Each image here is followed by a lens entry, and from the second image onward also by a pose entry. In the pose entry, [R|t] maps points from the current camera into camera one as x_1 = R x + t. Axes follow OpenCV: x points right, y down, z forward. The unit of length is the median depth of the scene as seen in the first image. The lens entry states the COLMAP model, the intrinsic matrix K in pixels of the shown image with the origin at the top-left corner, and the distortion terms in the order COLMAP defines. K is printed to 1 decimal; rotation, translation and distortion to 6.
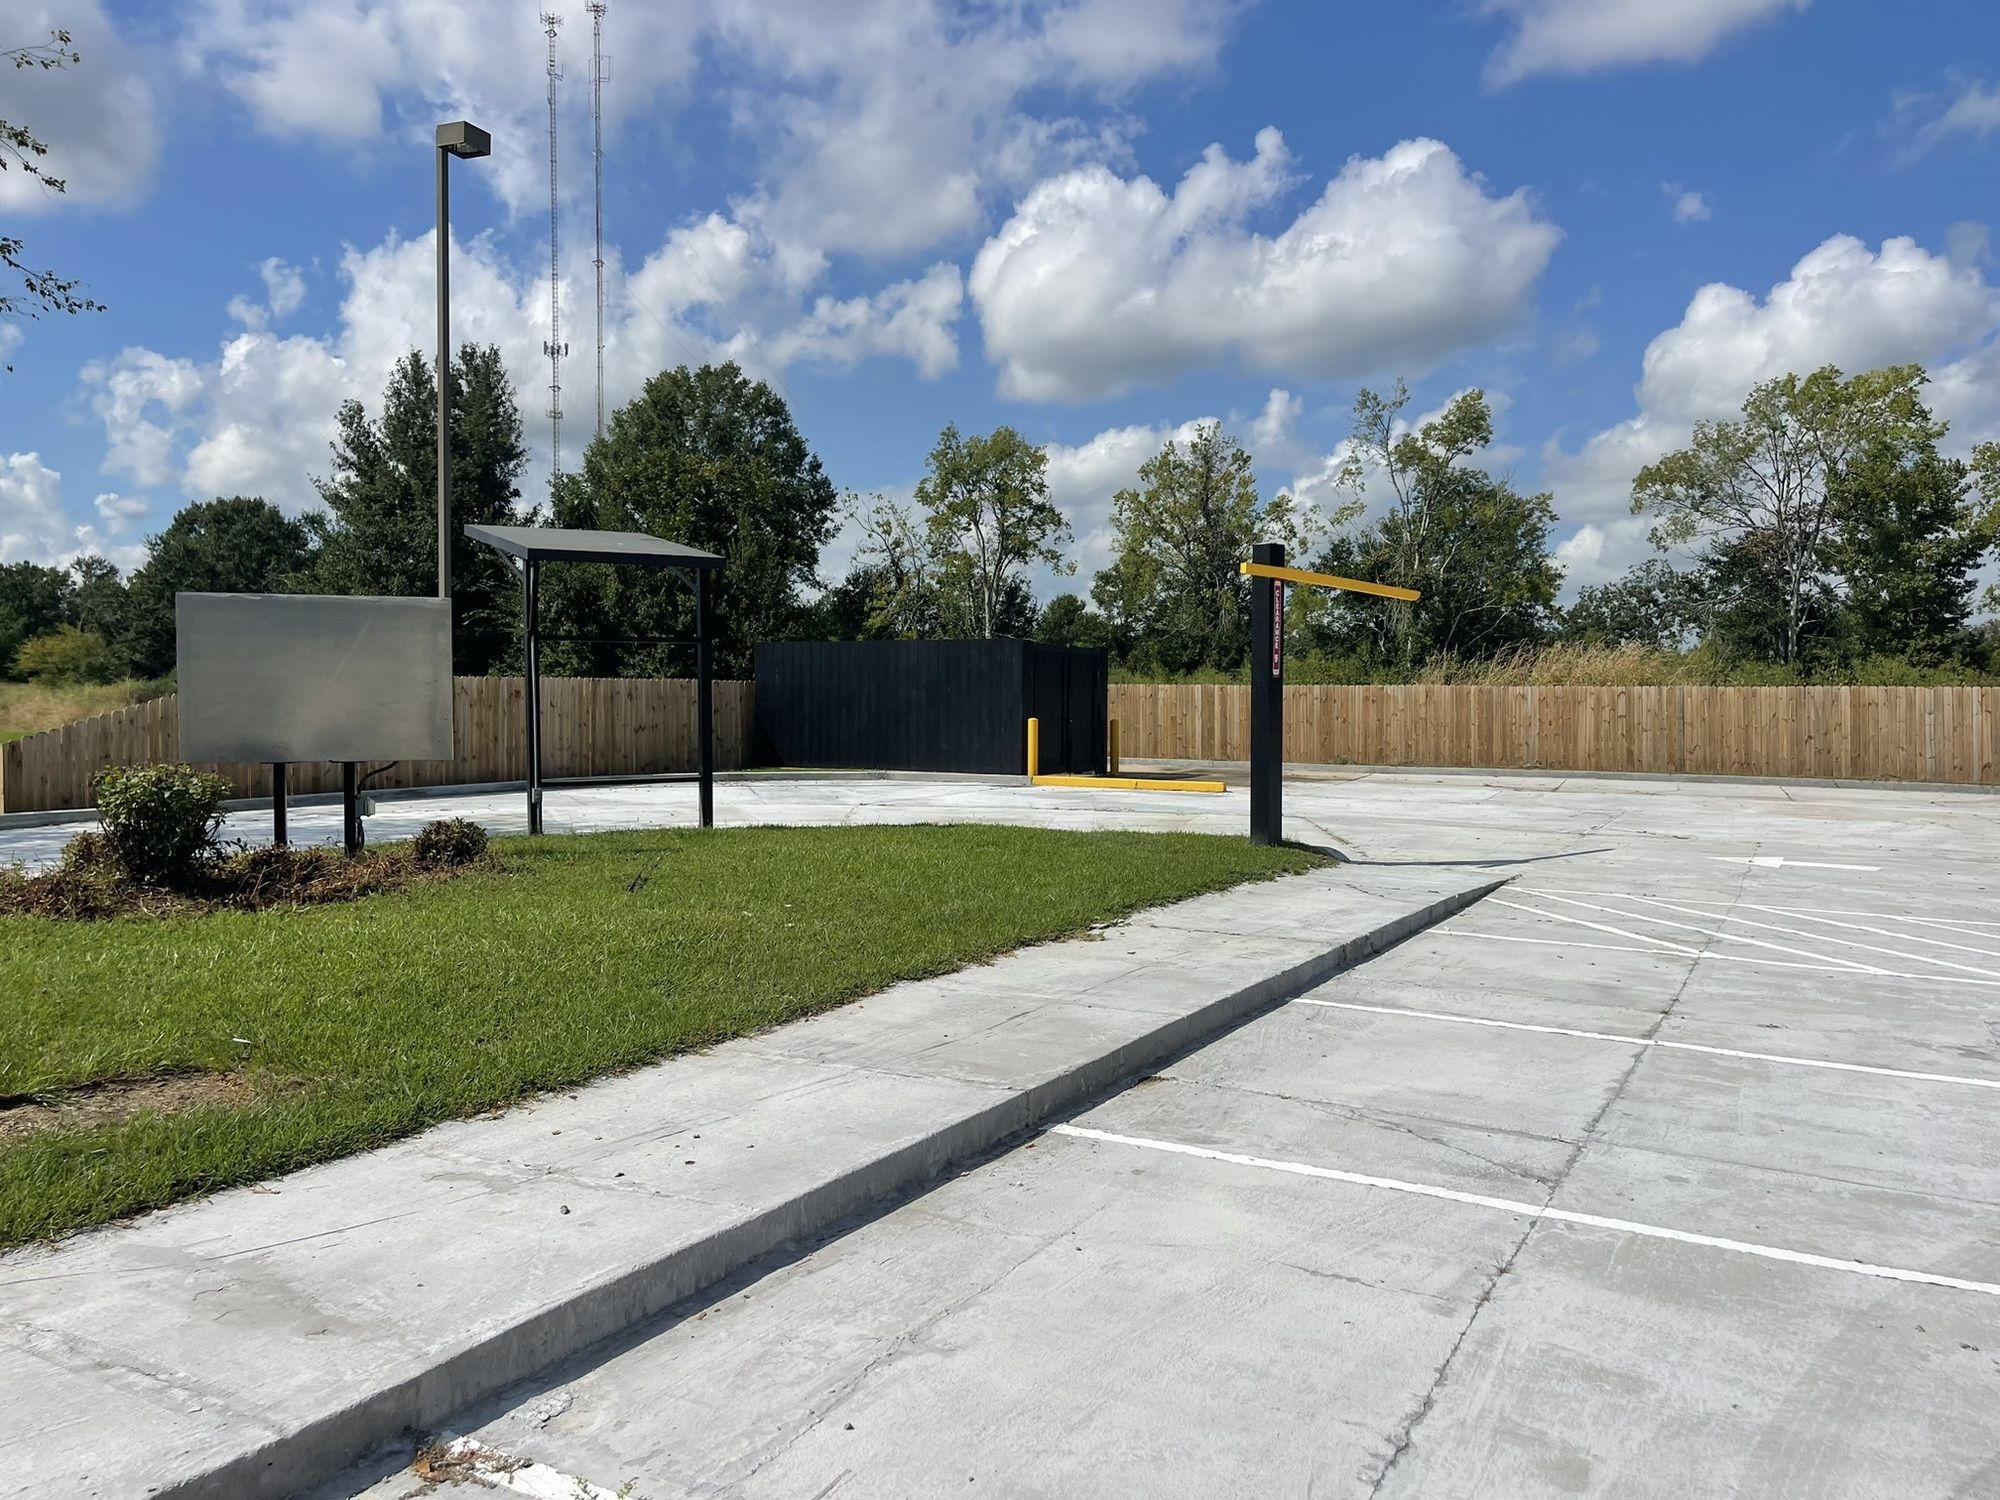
lens RADIAL K [[1530.4, 0, 1001.6], [0, 1530.4, 764.4], [0, 0, 1]] dist [0.033884, -0.037087]
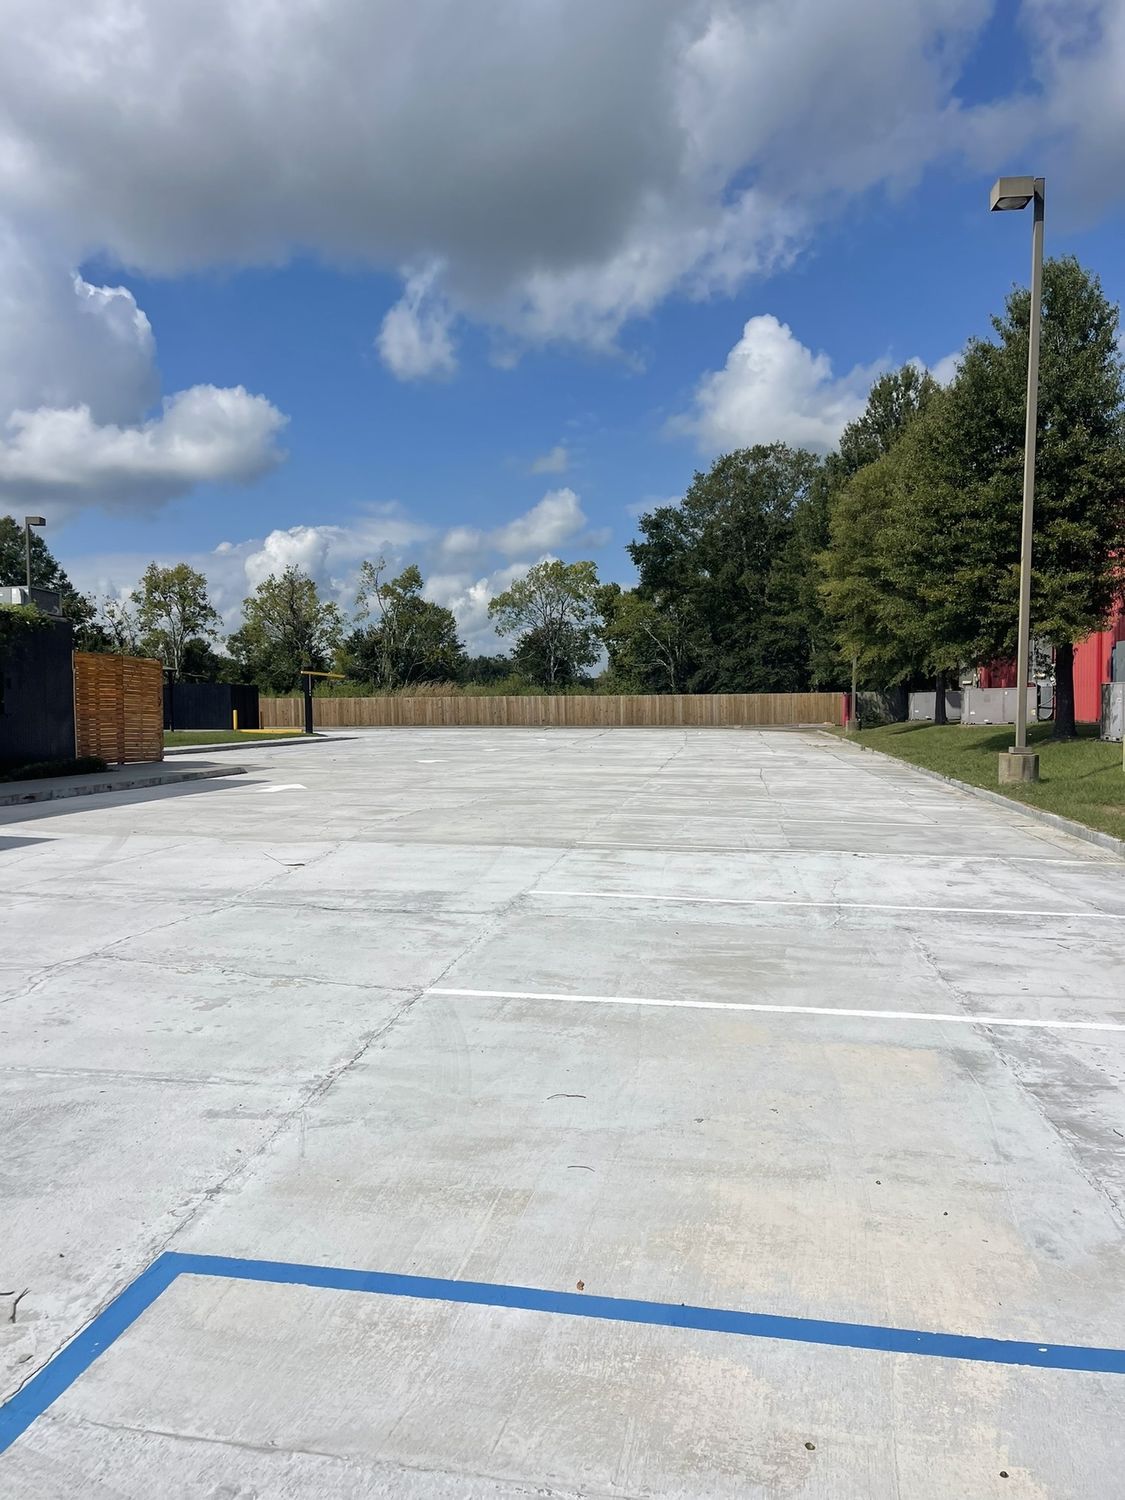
lens RADIAL K [[1147.8, 0, 562.5], [0, 1147.8, 765.4], [0, 0, 1]] dist [0.033884, -0.037087]
pose [[0.935843, -0.033929, 0.350781, -0.068687], [0.031611, 0.999424, 0.012335, 0.027347], [-0.350998, -0.000455, 0.936376, -0.515677]]
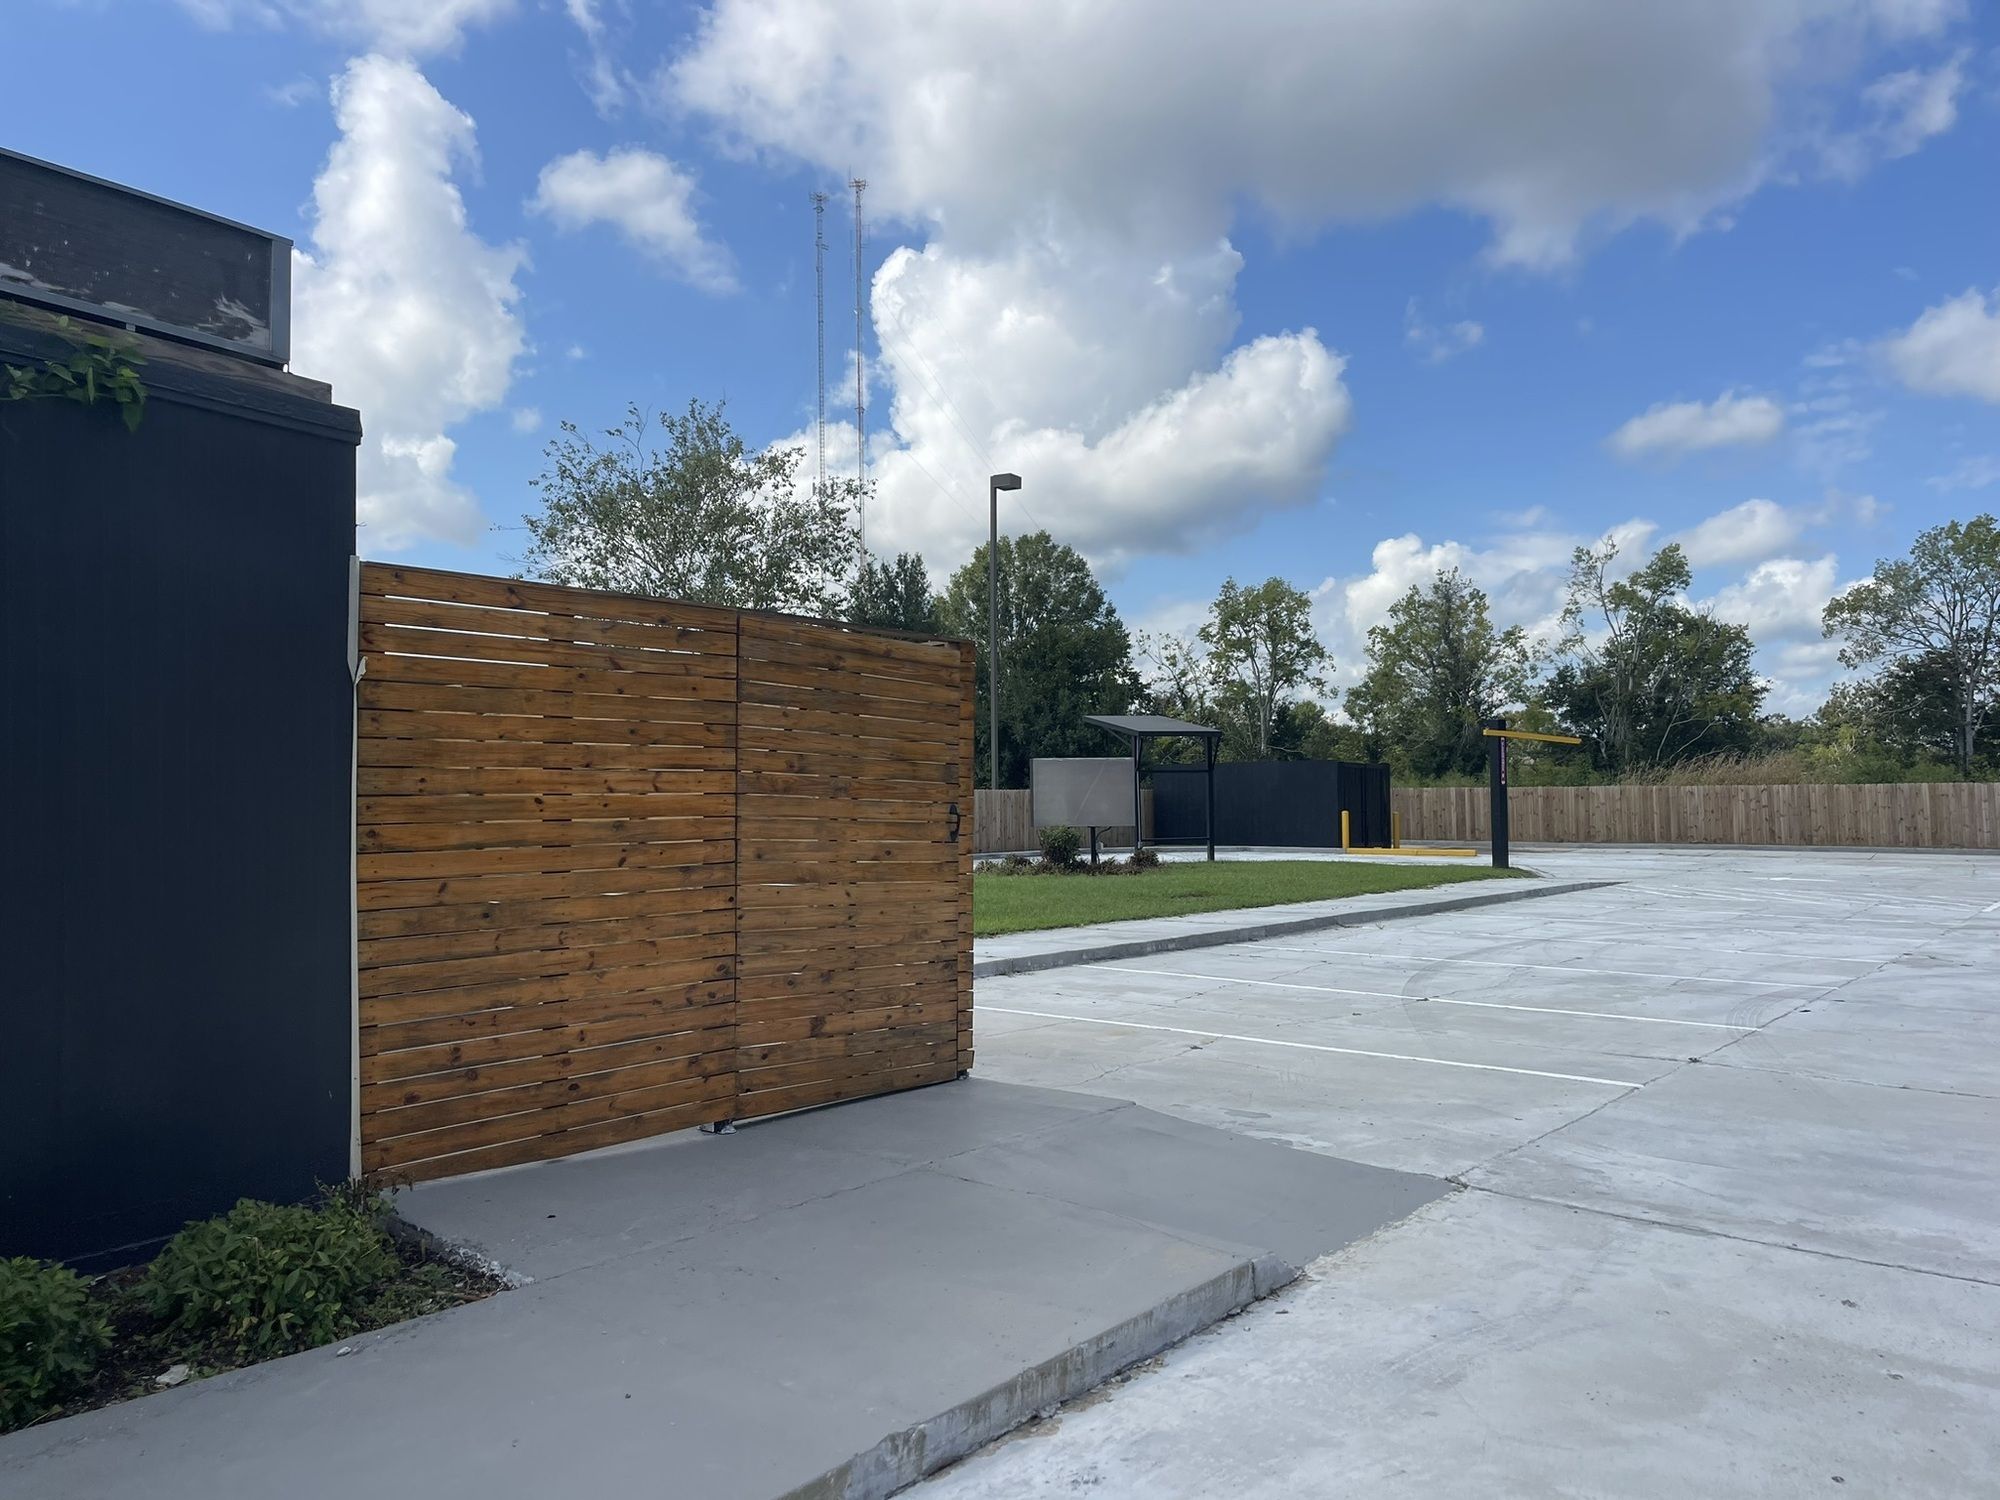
lens RADIAL K [[1530.4, 0, 965.3], [0, 1530.4, 736.1], [0, 0, 1]] dist [0.033884, -0.037087]
pose [[0.985354, -0.020546, -0.169279, -0.037374], [0.005806, 0.996182, -0.087112, 0.010851], [0.170422, 0.084853, 0.981711, -0.239491]]
